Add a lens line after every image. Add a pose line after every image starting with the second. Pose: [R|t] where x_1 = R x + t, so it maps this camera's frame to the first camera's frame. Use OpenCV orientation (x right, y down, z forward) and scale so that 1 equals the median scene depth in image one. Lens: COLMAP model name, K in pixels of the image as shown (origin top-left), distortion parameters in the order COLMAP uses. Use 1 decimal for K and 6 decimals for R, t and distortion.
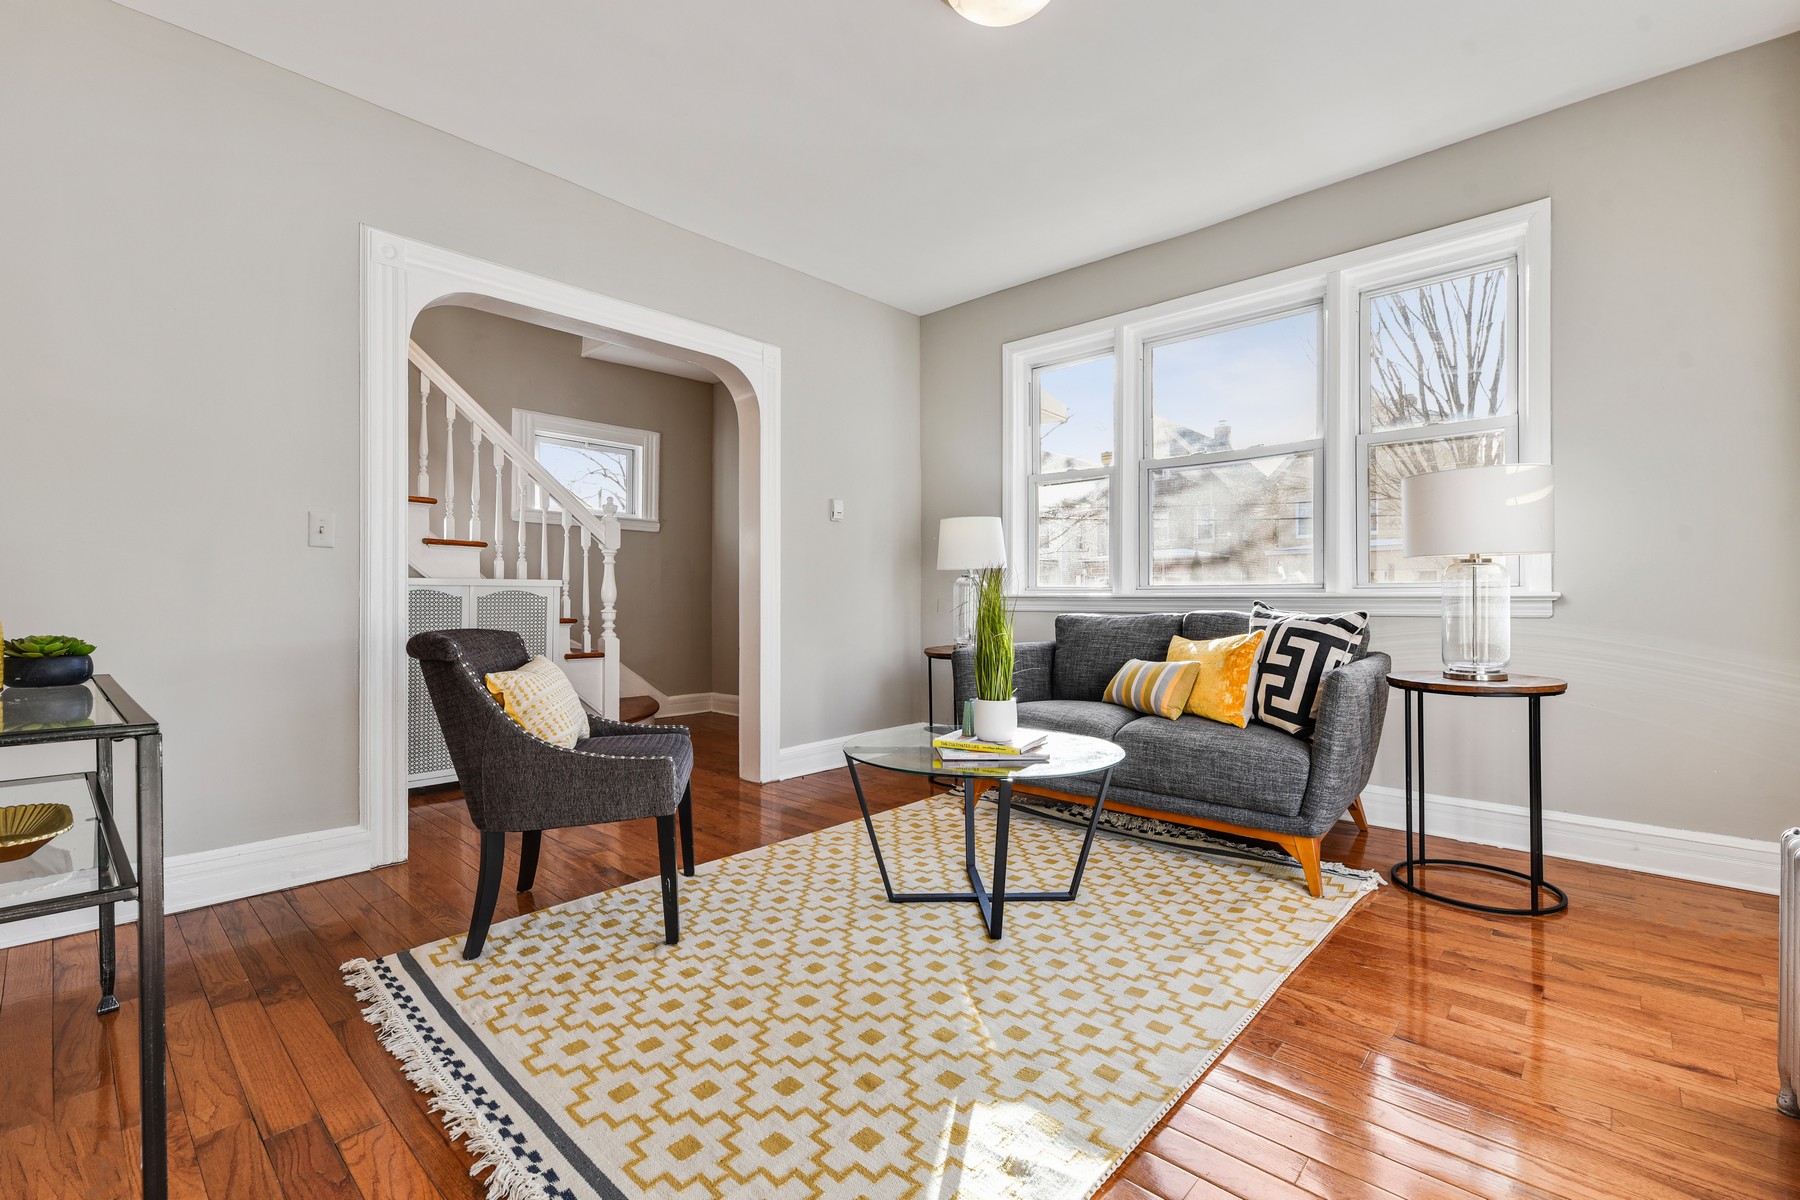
lens RADIAL K [[798.6, 0, 898.1], [0, 798.6, 604.1], [0, 0, 1]] dist [0.001196, 0.000063]
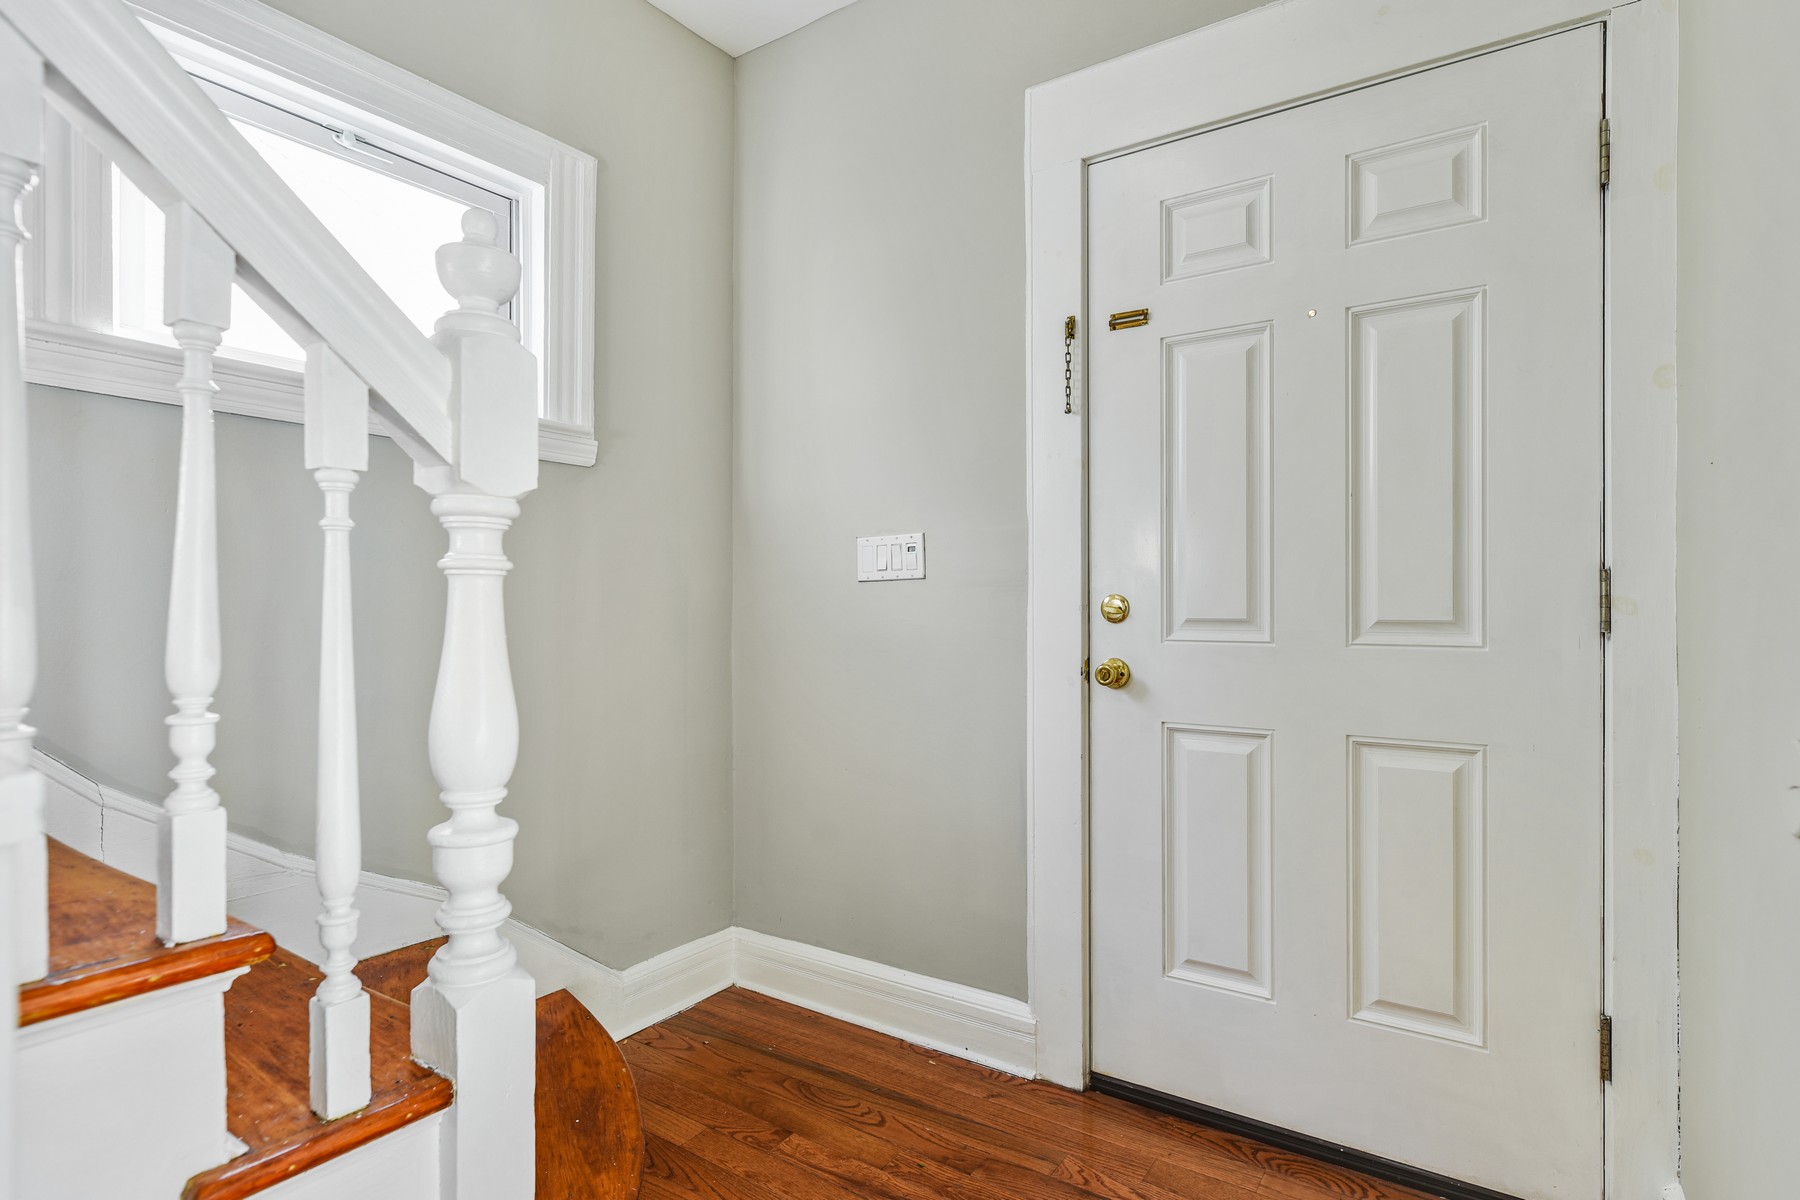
lens RADIAL K [[946.2, 0, 901.0], [0, 946.2, 605.7], [0, 0, 1]] dist [0.000793, 0.000159]
pose [[0.988949, -0.000668, 0.148257, -0.300617], [0.000958, 0.999998, -0.001891, -0.042928], [-0.148255, 0.002012, 0.988947, 0.778900]]
